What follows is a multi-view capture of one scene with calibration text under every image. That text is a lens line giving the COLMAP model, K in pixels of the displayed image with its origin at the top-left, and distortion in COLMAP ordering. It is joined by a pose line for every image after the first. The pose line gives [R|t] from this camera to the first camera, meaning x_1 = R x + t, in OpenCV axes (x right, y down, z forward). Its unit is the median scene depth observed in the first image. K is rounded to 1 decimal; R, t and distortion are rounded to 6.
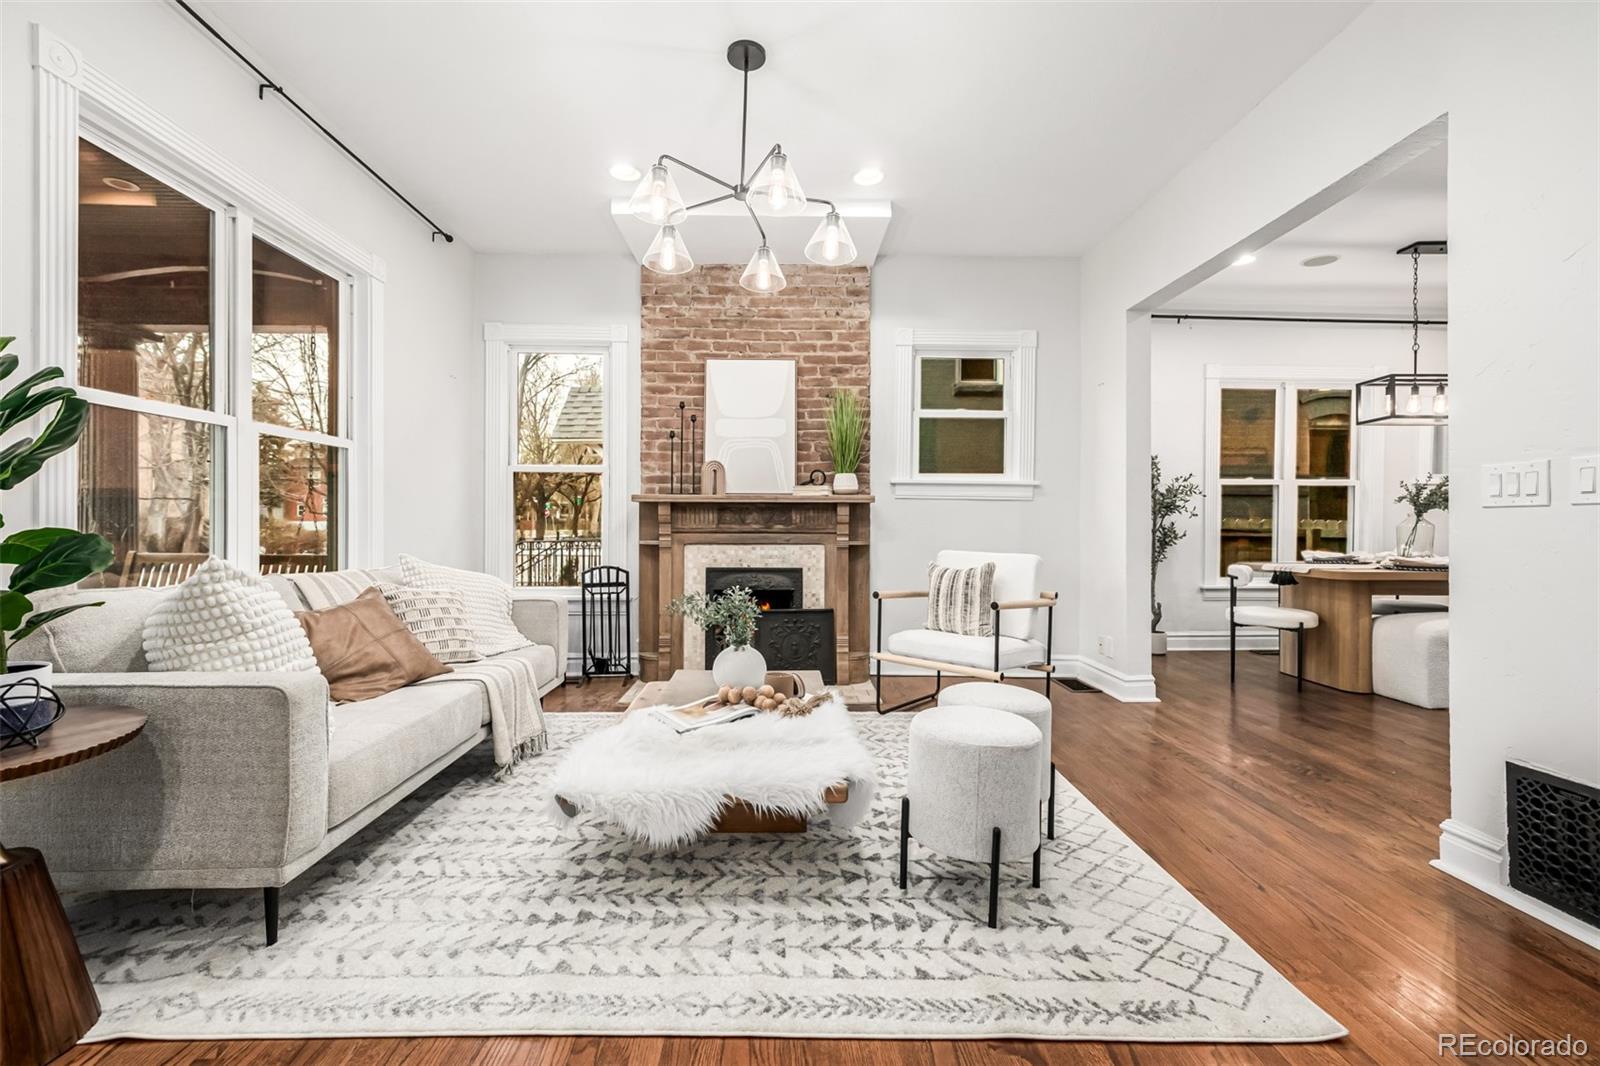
lens RADIAL K [[683.3, 0, 791.5], [0, 683.3, 523.4], [0, 0, 1]] dist [0.003230, -0.001390]
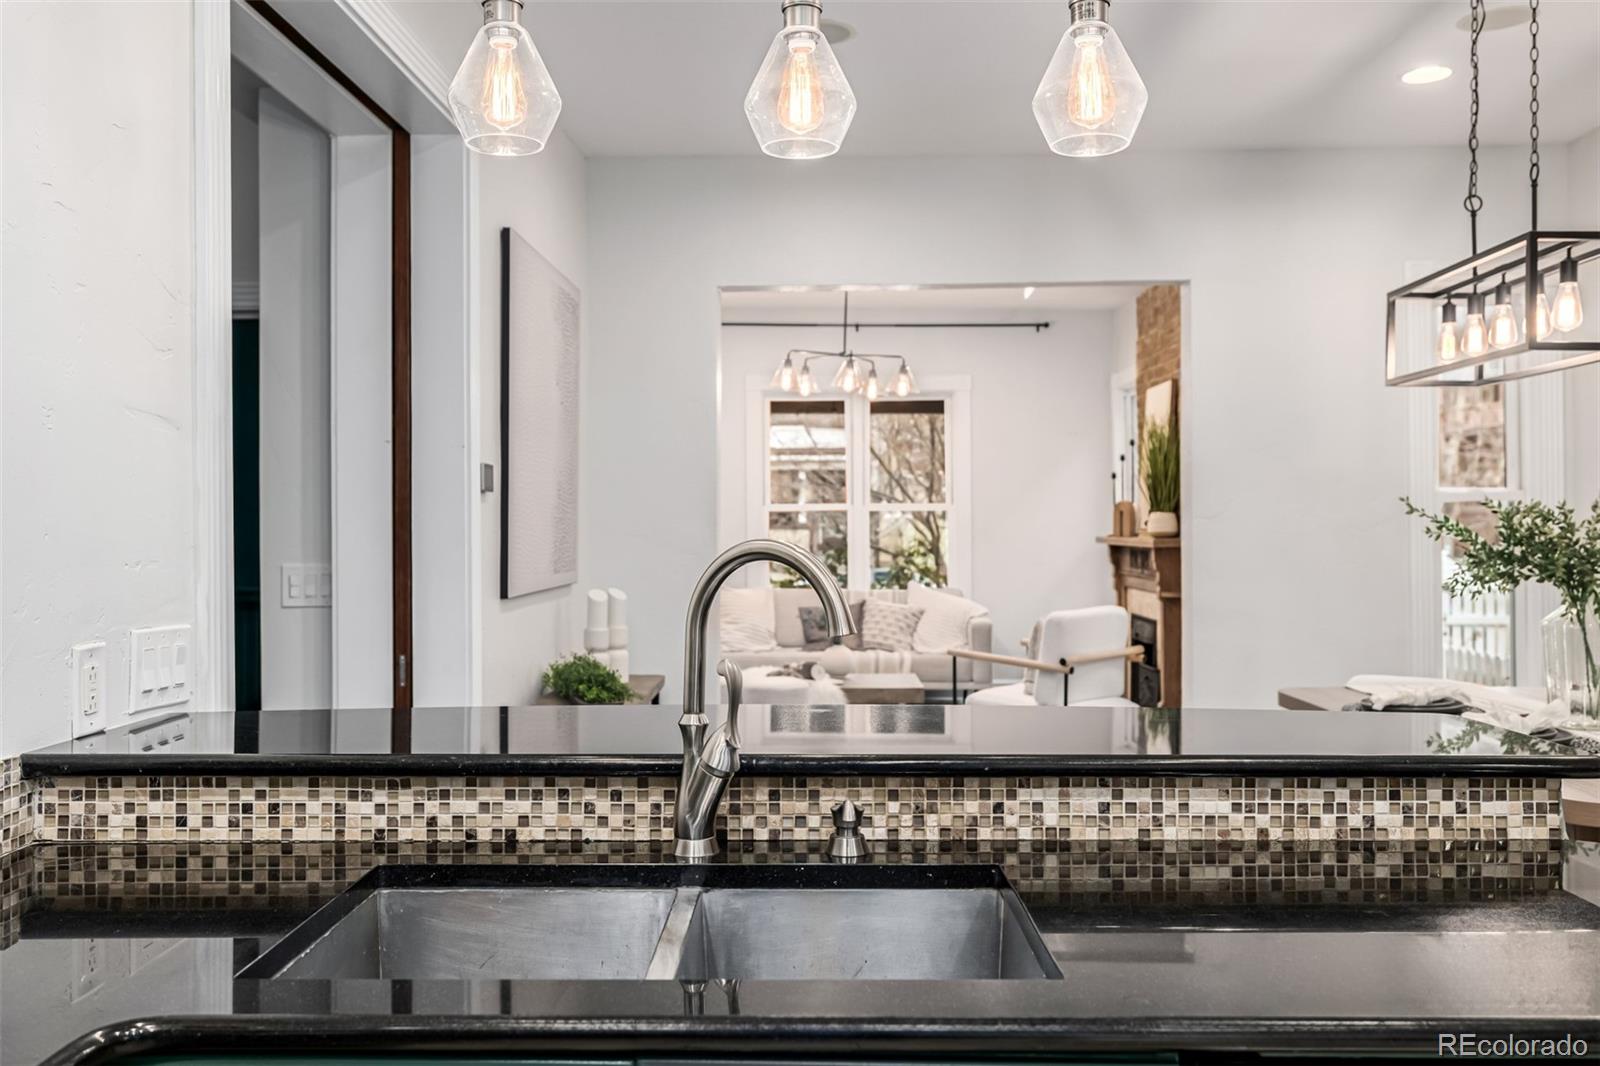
lens RADIAL K [[1361.9, 0, 787.4], [0, 1361.9, 524.1], [0, 0, 1]] dist [0.011464, -0.002360]
pose [[-0.049366, -0.002240, -0.998778, 1.812756], [0.009407, 0.999952, -0.002707, -0.058535], [0.998736, -0.009529, -0.049343, 0.617342]]
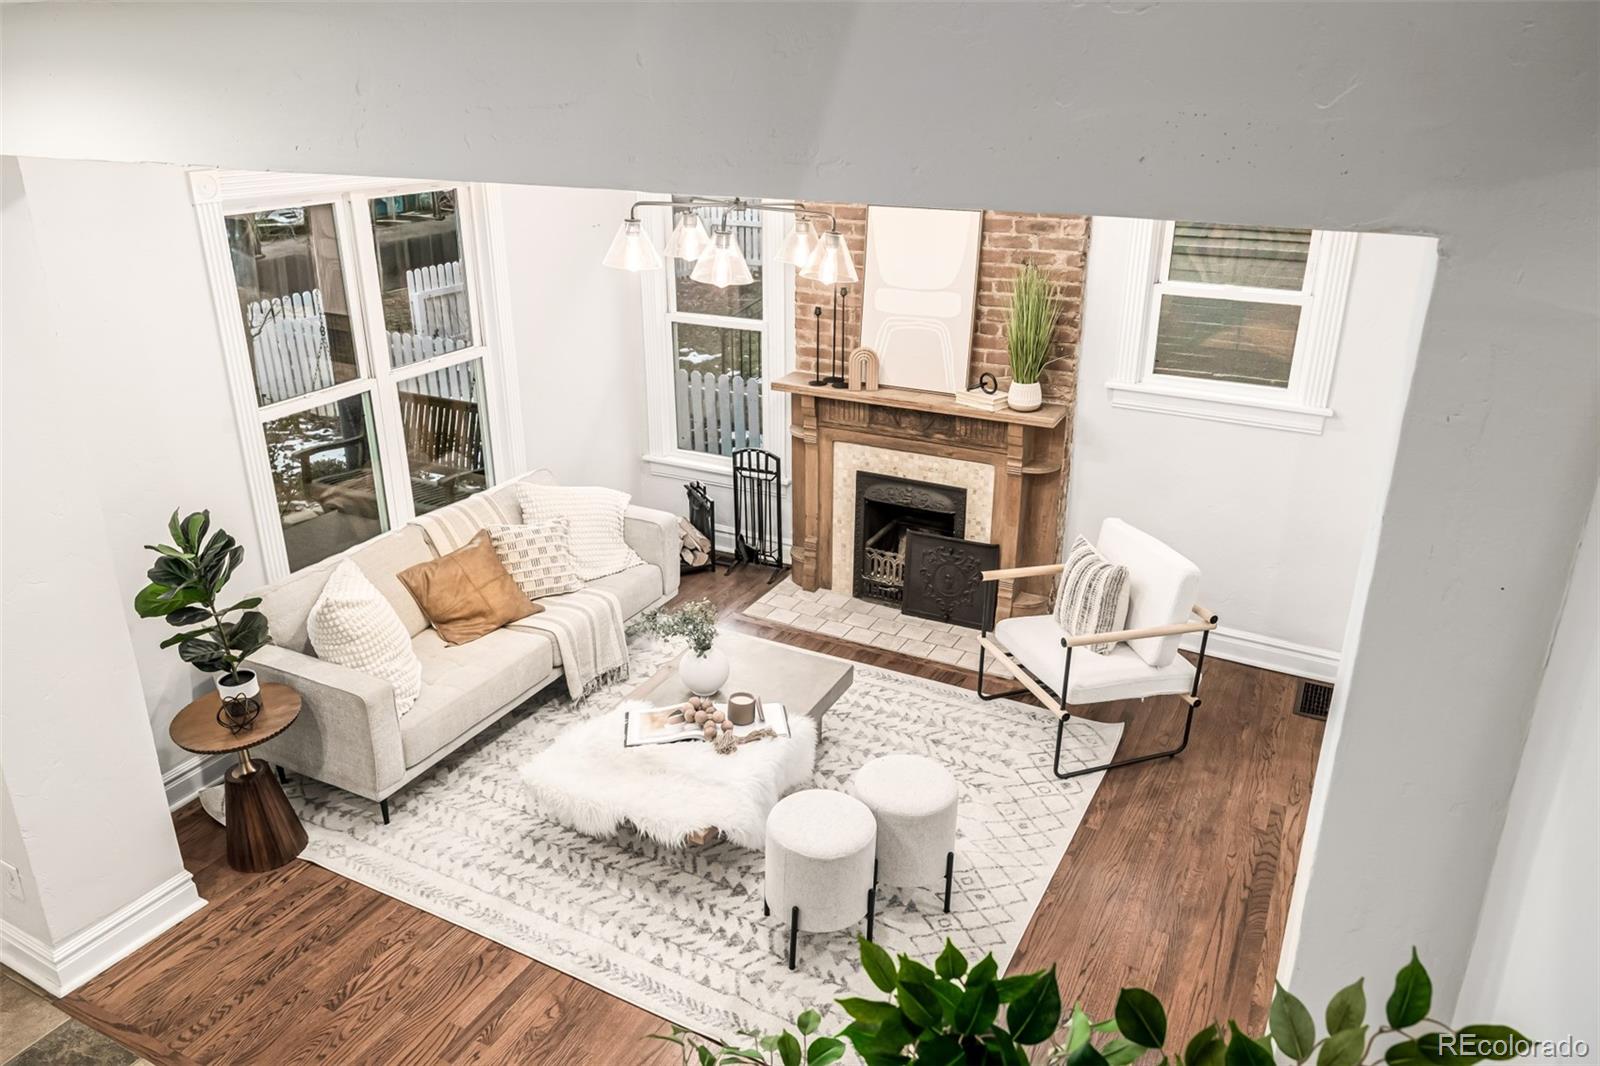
lens RADIAL K [[1135.7, 0, 781.1], [0, 1135.7, 518.4], [0, 0, 1]] dist [0.001393, 0.001243]
pose [[0.871336, 0.172329, -0.459430, 0.444096], [0.010509, 0.929532, 0.368592, -0.395303], [0.490574, -0.325996, 0.808123, -0.186885]]
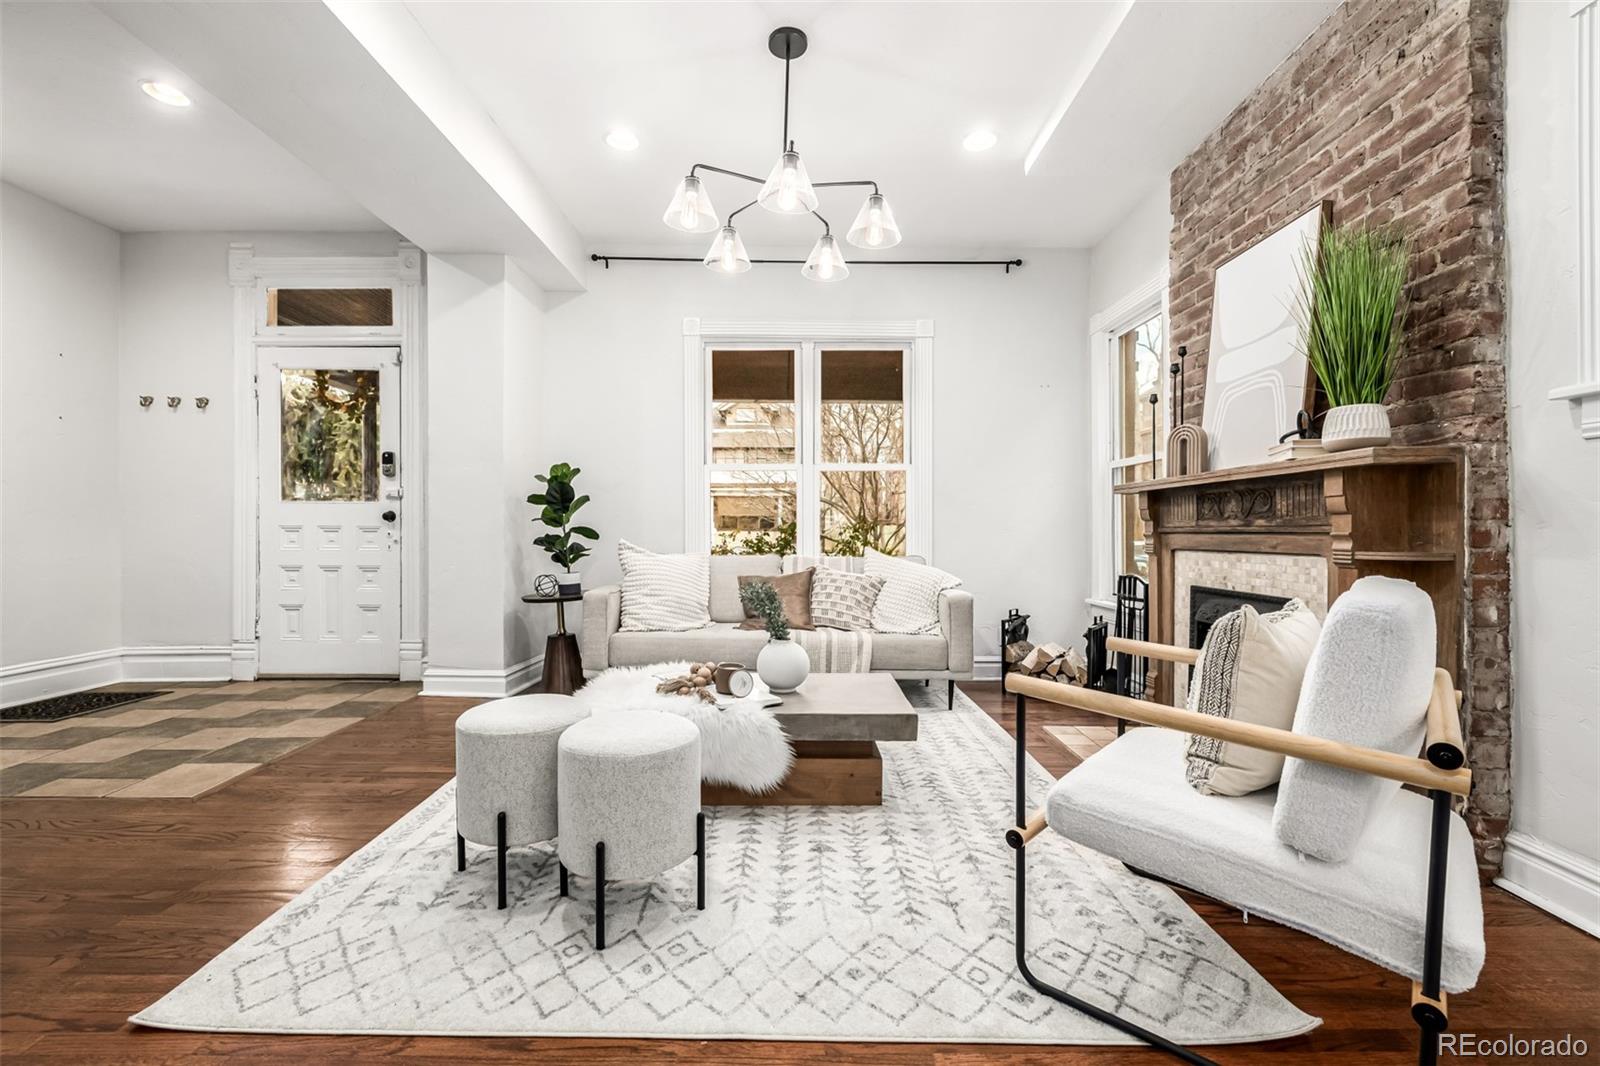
lens RADIAL K [[683.3, 0, 792.5], [0, 683.3, 537.3], [0, 0, 1]] dist [0.003230, -0.001390]
pose [[-0.028165, 0.002559, -0.999600, 0.560856], [0.003774, 0.999990, 0.002454, 0.014214], [0.999596, -0.003703, -0.028175, 0.628890]]
